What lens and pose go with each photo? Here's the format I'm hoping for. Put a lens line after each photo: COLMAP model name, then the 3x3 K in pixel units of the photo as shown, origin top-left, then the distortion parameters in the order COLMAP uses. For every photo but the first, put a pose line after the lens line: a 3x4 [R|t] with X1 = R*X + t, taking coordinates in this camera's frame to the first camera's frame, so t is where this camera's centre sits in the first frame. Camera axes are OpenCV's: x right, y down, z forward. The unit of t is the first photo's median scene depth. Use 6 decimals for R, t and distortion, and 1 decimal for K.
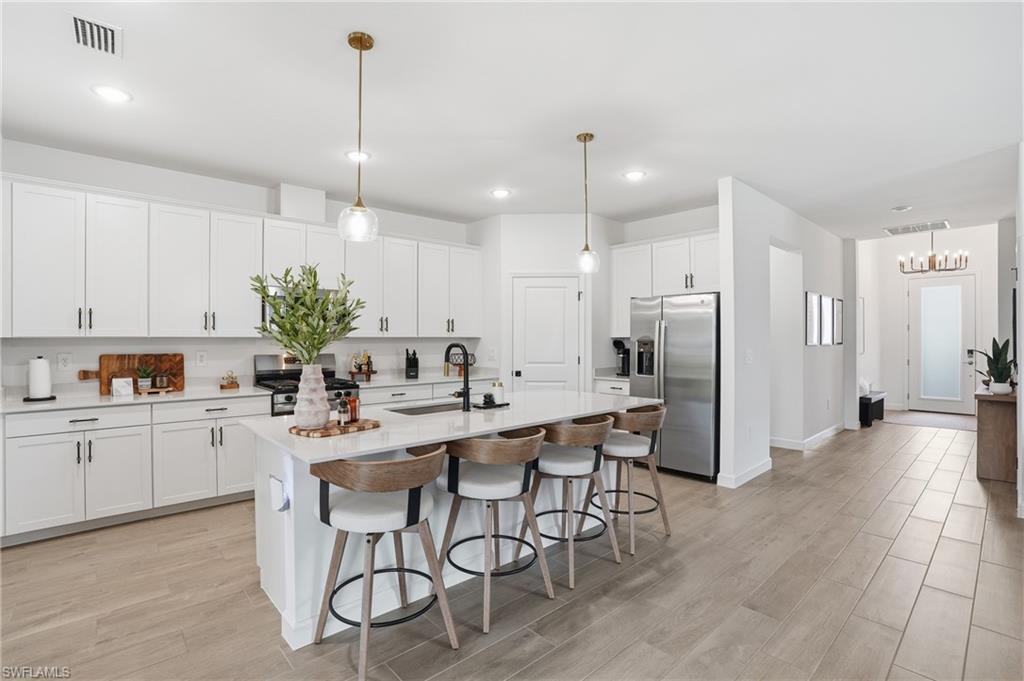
lens RADIAL K [[476.3, 0, 512.0], [0, 476.3, 340.5], [0, 0, 1]] dist [-0.063372, 0.017313]
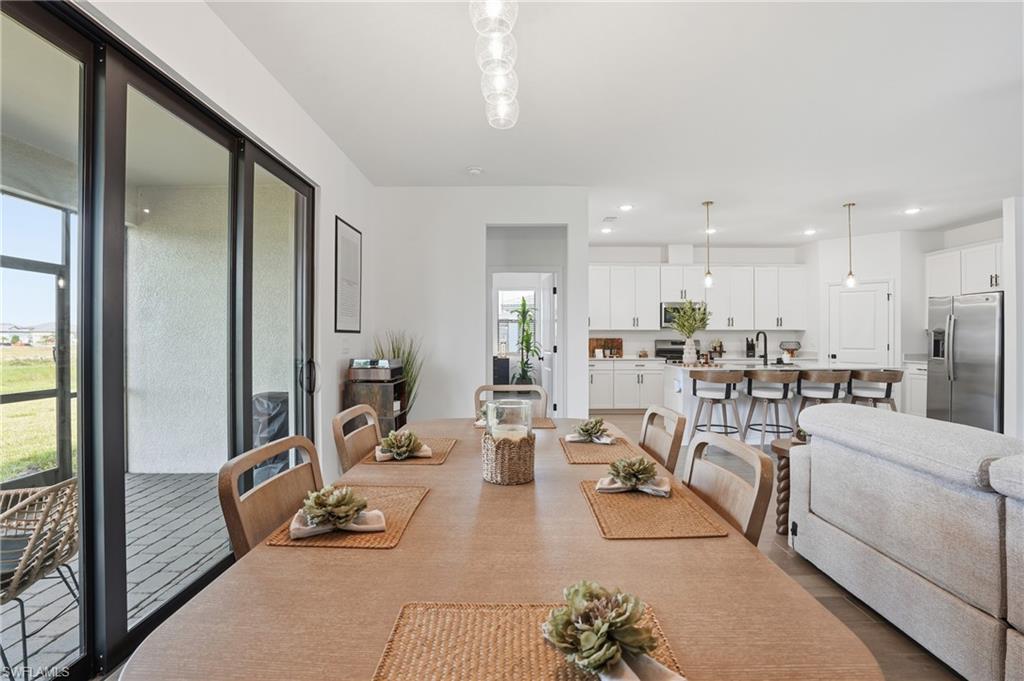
lens RADIAL K [[476.3, 0, 512.0], [0, 476.3, 340.5], [0, 0, 1]] dist [-0.063372, 0.017313]
pose [[0.738478, 0.005633, -0.674254, 0.285116], [-0.003107, 0.999983, 0.004951, 0.025690], [0.674271, -0.001562, 0.738483, -0.747204]]
